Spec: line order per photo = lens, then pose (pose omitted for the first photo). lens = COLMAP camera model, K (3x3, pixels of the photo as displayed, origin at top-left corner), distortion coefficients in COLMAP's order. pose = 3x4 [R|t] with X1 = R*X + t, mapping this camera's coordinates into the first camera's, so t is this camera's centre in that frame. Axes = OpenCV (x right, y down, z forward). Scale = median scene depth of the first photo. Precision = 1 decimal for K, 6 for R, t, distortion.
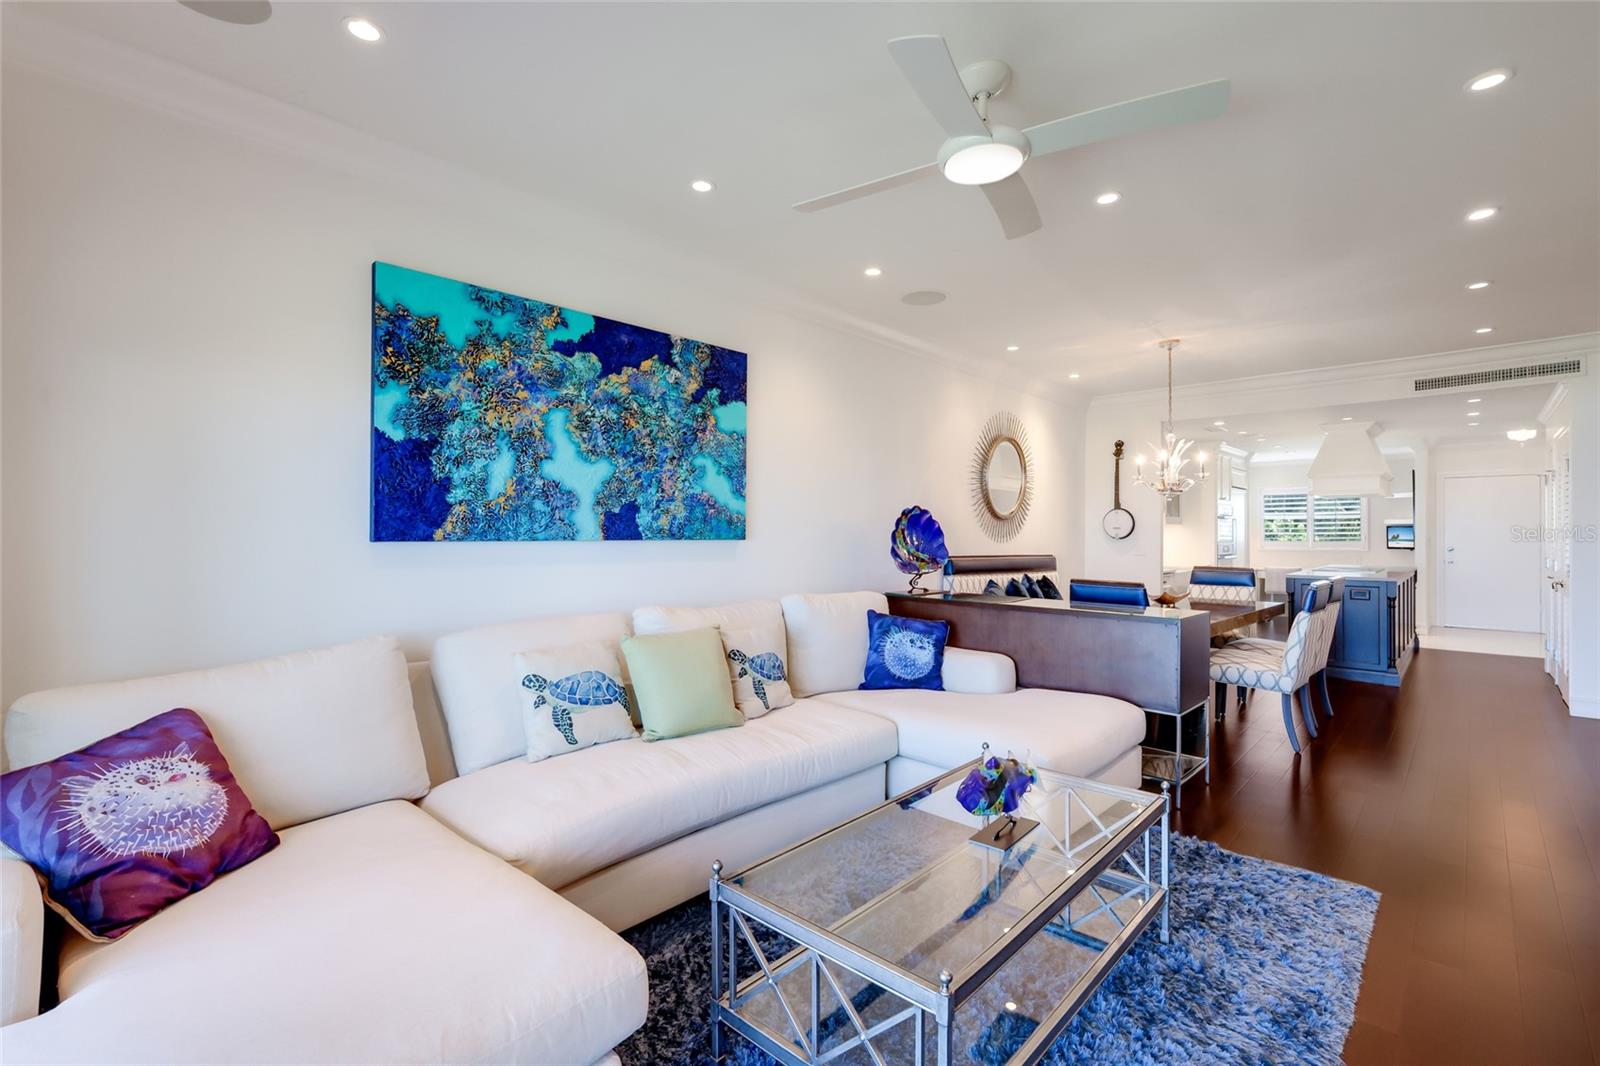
lens RADIAL K [[709.9, 0, 803.8], [0, 709.9, 541.3], [0, 0, 1]] dist [0.003968, 0.001055]
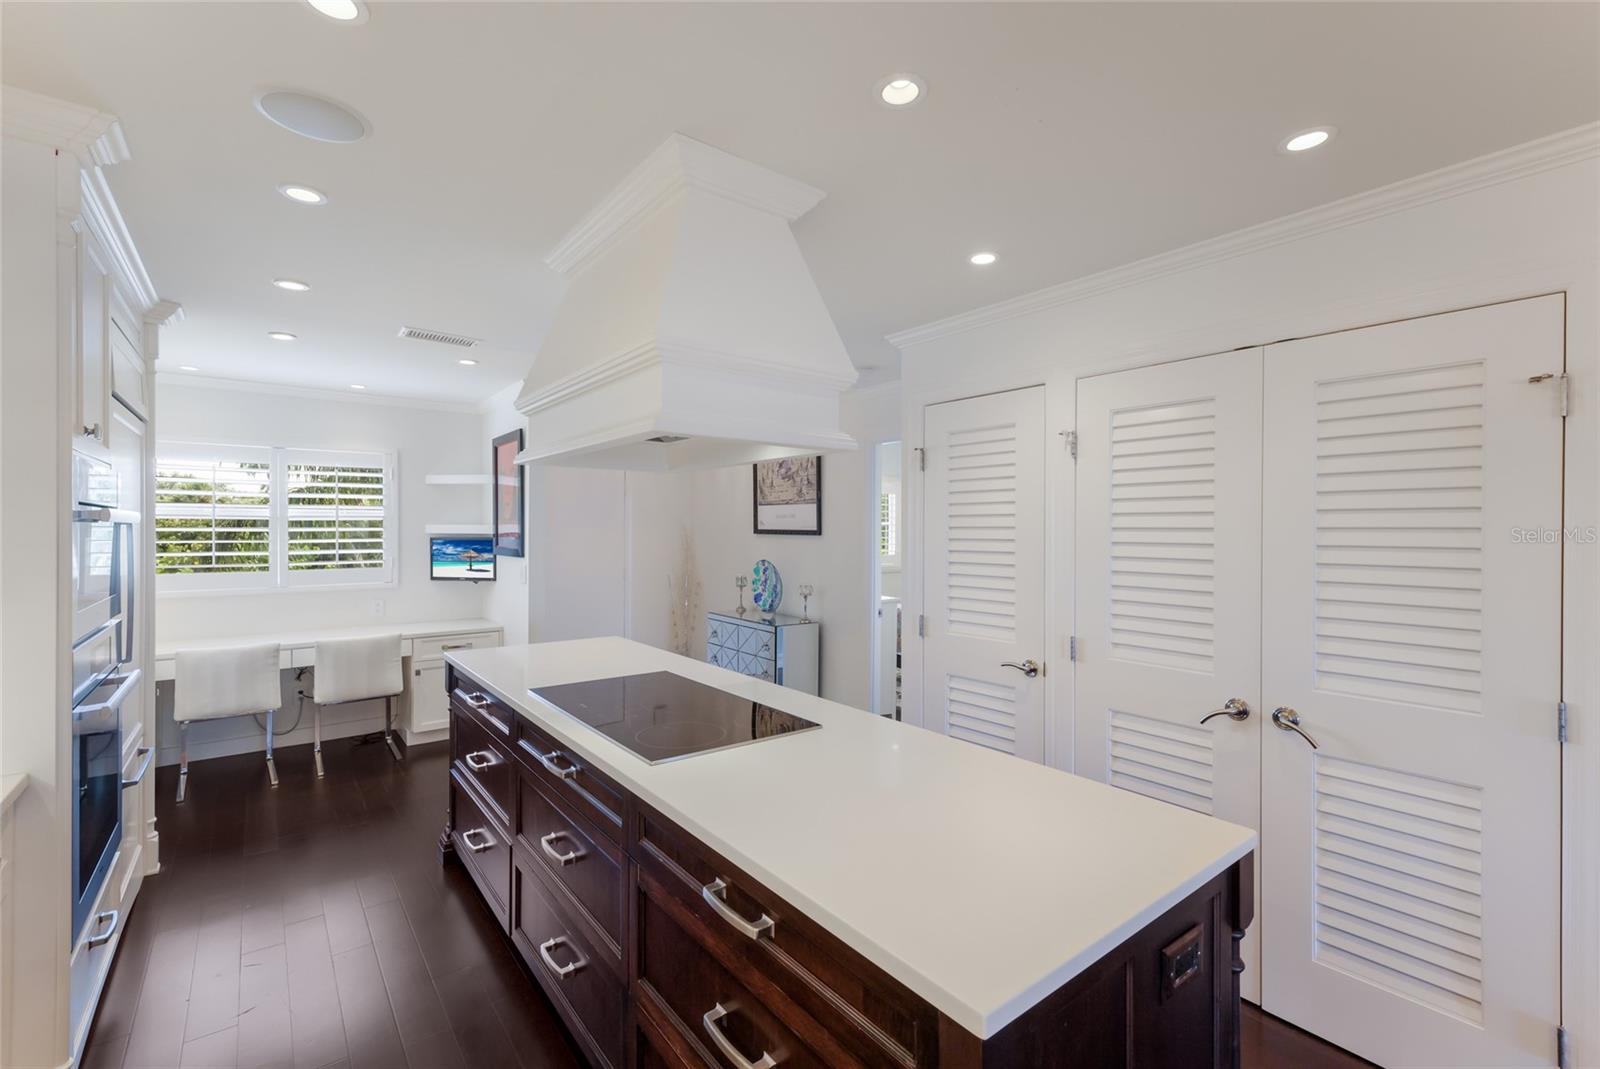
lens RADIAL K [[709.9, 0, 814.8], [0, 709.9, 537.0], [0, 0, 1]] dist [0.003968, 0.001055]
pose [[0.163166, -0.009749, 0.986550, 1.030422], [0.010646, 0.999910, 0.008120, -0.070796], [-0.986541, 0.009177, 0.163256, 1.878015]]
